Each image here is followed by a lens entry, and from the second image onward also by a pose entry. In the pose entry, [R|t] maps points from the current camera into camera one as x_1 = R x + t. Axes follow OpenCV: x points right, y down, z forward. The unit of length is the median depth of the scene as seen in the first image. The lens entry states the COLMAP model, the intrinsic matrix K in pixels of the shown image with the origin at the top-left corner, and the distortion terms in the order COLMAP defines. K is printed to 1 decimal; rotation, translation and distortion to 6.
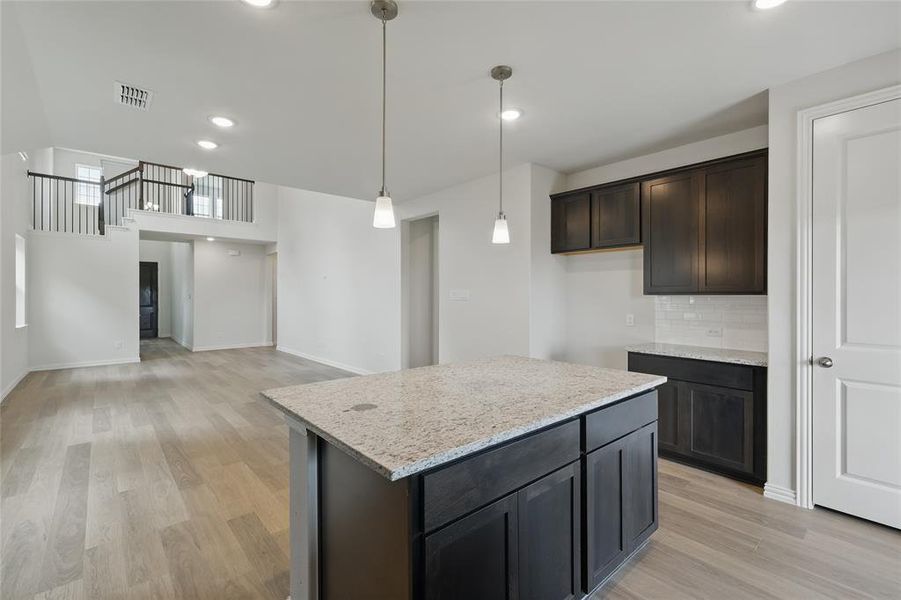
lens RADIAL K [[395.9, 0, 453.9], [0, 395.9, 296.7], [0, 0, 1]] dist [0.007075, 0.000826]
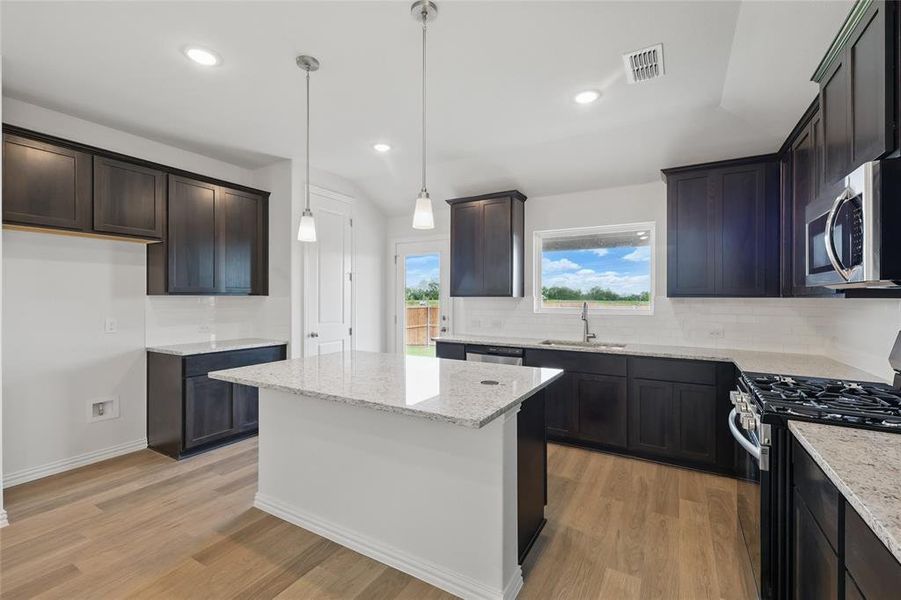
lens RADIAL K [[395.9, 0, 454.4], [0, 395.9, 299.6], [0, 0, 1]] dist [0.007075, 0.000826]
pose [[-0.322681, -0.002816, 0.946504, -0.706912], [0.004028, 0.999982, 0.004348, 0.006209], [-0.946499, 0.005215, -0.322664, 0.761132]]
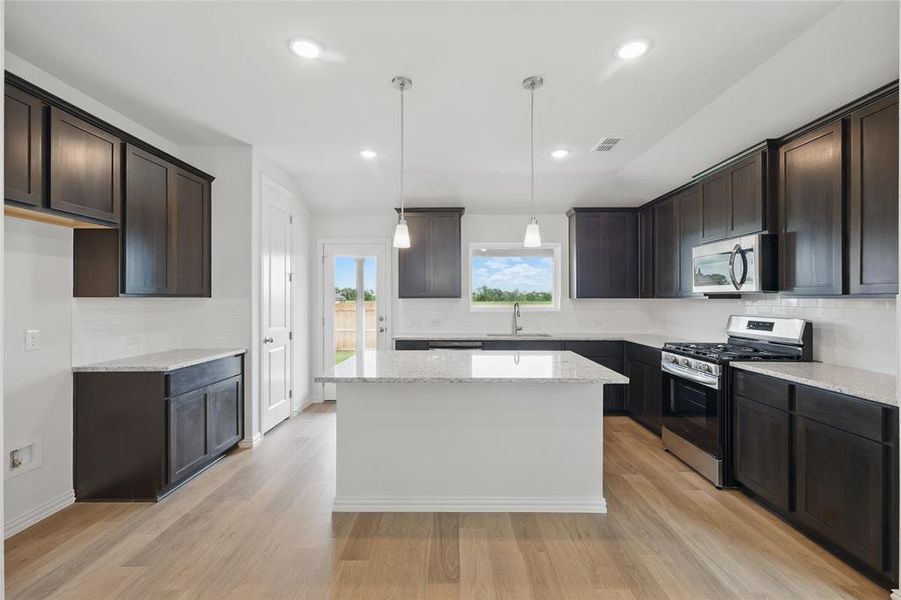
lens RADIAL K [[395.9, 0, 455.2], [0, 395.9, 297.9], [0, 0, 1]] dist [0.007075, 0.000826]
pose [[-0.754776, 0.004280, 0.655969, -0.520675], [0.006101, 0.999981, 0.000496, 0.001454], [-0.655954, 0.004377, -0.754788, 1.321842]]
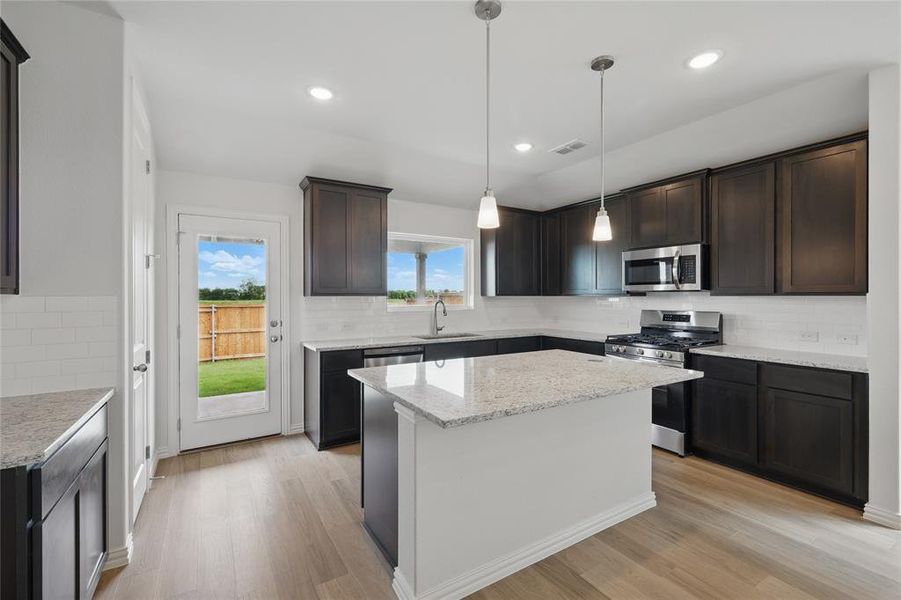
lens RADIAL K [[395.9, 0, 453.5], [0, 395.9, 296.2], [0, 0, 1]] dist [0.007075, 0.000826]
pose [[-0.987721, 0.004043, 0.156178, 0.049166], [0.004804, 0.999978, 0.004497, -0.000374], [-0.156156, 0.005192, -0.987719, 1.391704]]
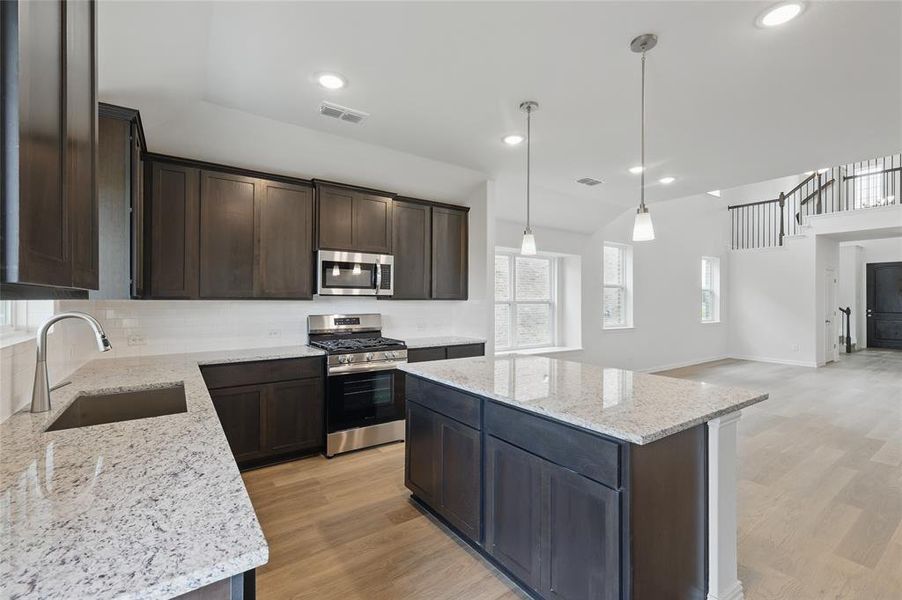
lens RADIAL K [[396.3, 0, 452.2], [0, 396.3, 298.5], [0, 0, 1]] dist [0.007075, 0.000826]
pose [[-0.106370, 0.000686, -0.994326, 0.794139], [-0.009870, 0.999950, 0.001746, -0.002735], [0.994278, 0.010000, -0.106358, 0.535547]]
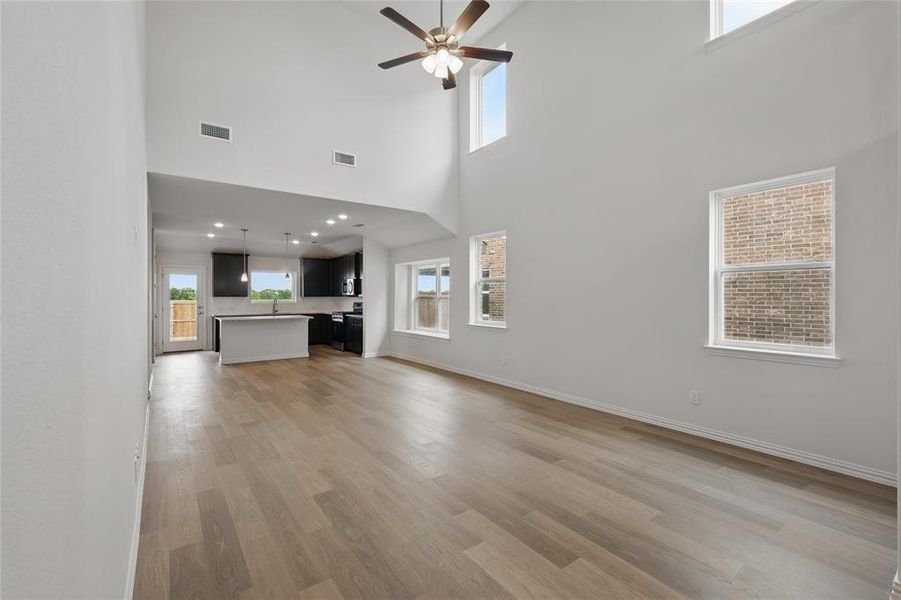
lens RADIAL K [[395.9, 0, 449.4], [0, 395.9, 295.5], [0, 0, 1]] dist [0.007075, 0.000826]
pose [[-0.996312, 0.003787, 0.085726, -1.464430], [0.004101, 0.999986, 0.003481, -0.010813], [-0.085712, 0.003820, -0.996313, 3.253163]]
